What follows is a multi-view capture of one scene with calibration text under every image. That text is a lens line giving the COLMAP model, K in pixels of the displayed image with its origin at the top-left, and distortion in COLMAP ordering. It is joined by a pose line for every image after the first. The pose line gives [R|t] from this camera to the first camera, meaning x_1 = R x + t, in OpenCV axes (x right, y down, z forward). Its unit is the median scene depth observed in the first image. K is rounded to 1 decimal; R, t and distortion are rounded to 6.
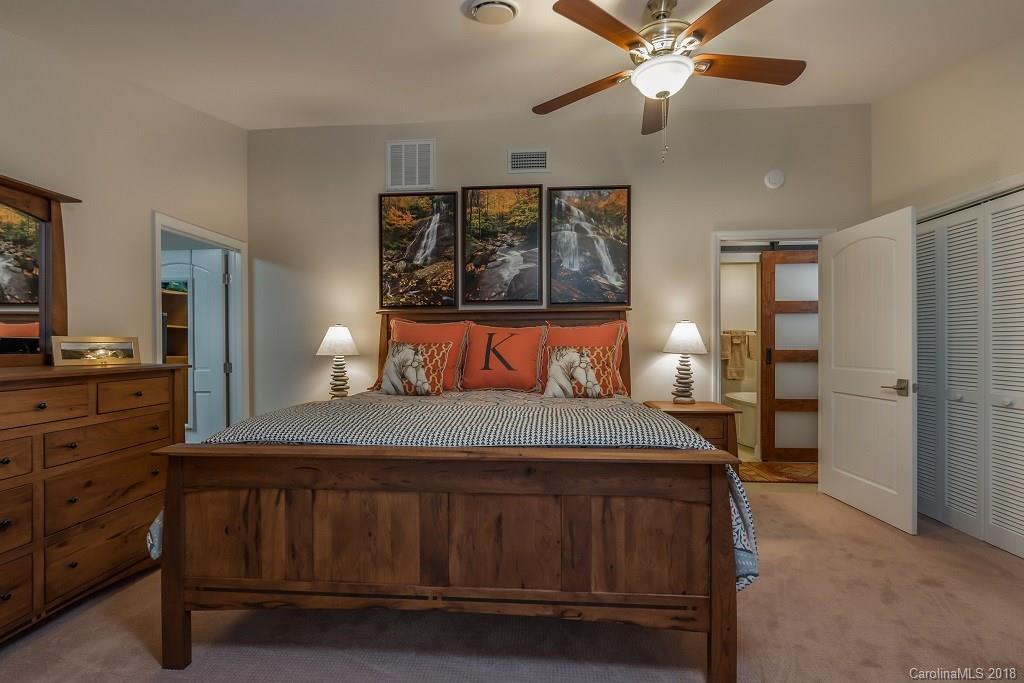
lens RADIAL K [[462.3, 0, 511.5], [0, 462.3, 344.3], [0, 0, 1]] dist [-0.003384, 0.000259]
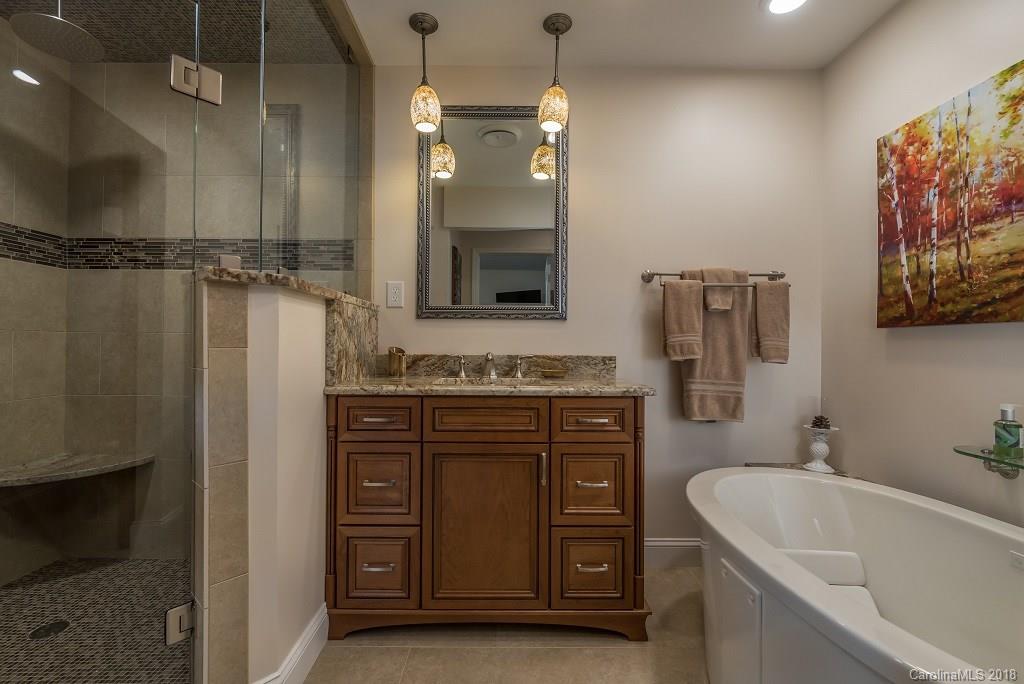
lens RADIAL K [[462.3, 0, 508.1], [0, 462.3, 341.6], [0, 0, 1]] dist [-0.003384, 0.000259]
pose [[0.997141, 0.009274, 0.074993, 0.318562], [-0.008940, 0.999949, -0.004783, 0.022850], [-0.075034, 0.004099, 0.997173, 0.694467]]
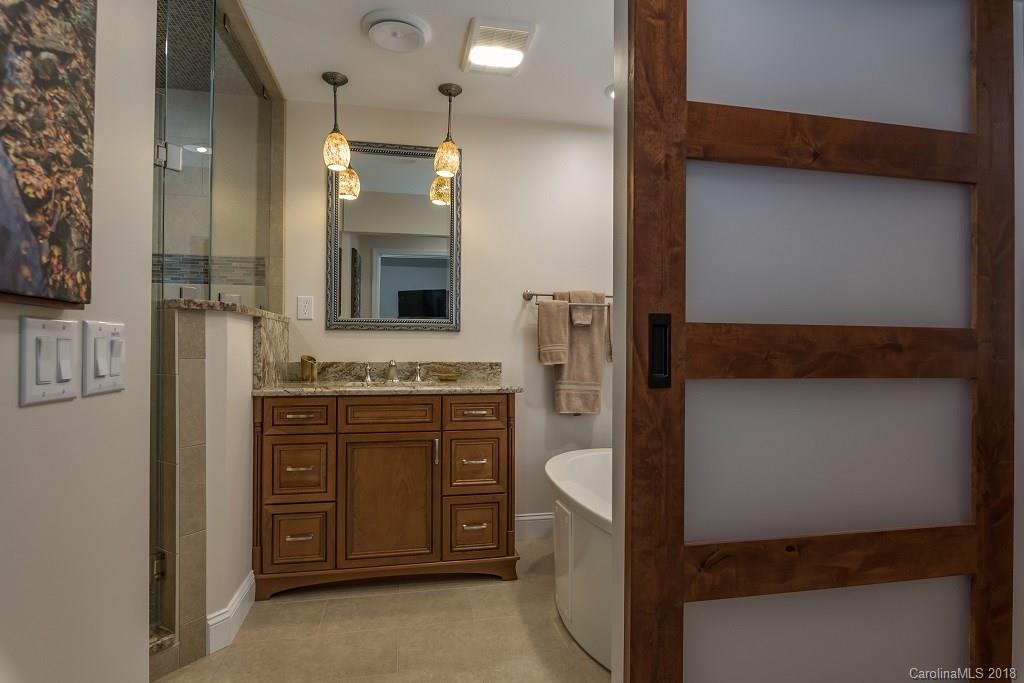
lens RADIAL K [[542.9, 0, 519.1], [0, 542.9, 344.1], [0, 0, 1]] dist [-0.010183, 0.000240]
pose [[0.964067, 0.009022, 0.265506, 0.311910], [-0.007550, 0.999950, -0.006563, 0.018312], [-0.265552, 0.004323, 0.964087, 0.565838]]
